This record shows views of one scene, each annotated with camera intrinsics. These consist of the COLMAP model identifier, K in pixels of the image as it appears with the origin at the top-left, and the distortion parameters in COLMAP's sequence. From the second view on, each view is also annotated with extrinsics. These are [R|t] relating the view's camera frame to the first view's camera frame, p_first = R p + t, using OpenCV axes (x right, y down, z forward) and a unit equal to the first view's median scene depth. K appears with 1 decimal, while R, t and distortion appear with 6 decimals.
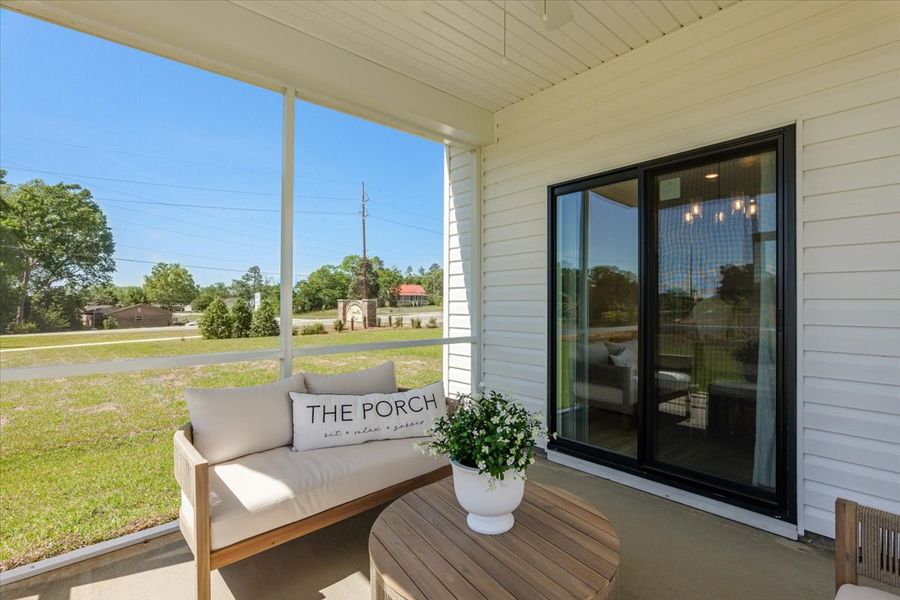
lens RADIAL K [[427.0, 0, 450.0], [0, 427.0, 300.0], [0, 0, 1]] dist [-0.024984, 0.000393]
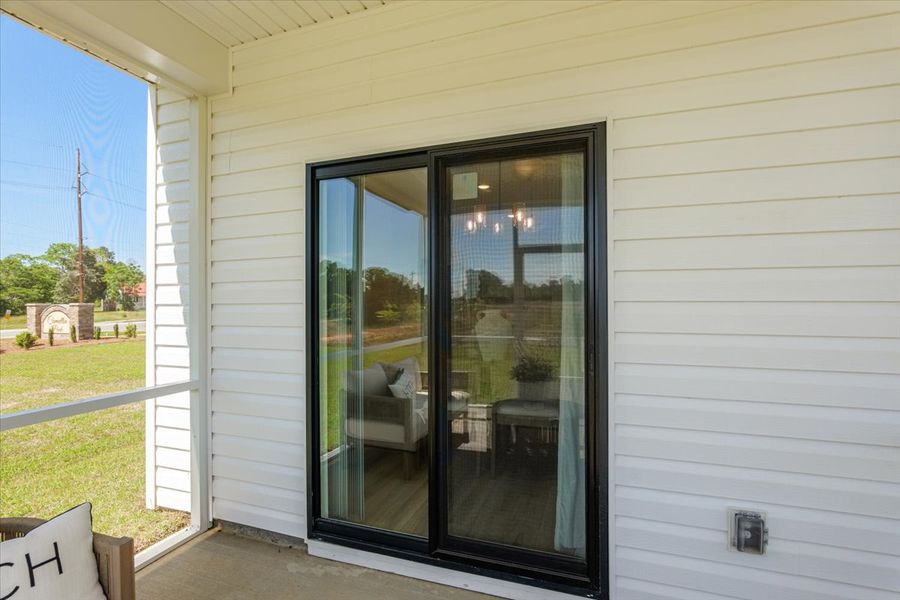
lens RADIAL K [[419.8, 0, 450.0], [0, 419.8, 300.0], [0, 0, 1]] dist [-0.014799, 0.000690]
pose [[0.868756, -0.003678, 0.495227, 0.076239], [0.003292, 0.999993, 0.001651, -0.036554], [-0.495229, 0.000196, 0.868762, 0.232685]]
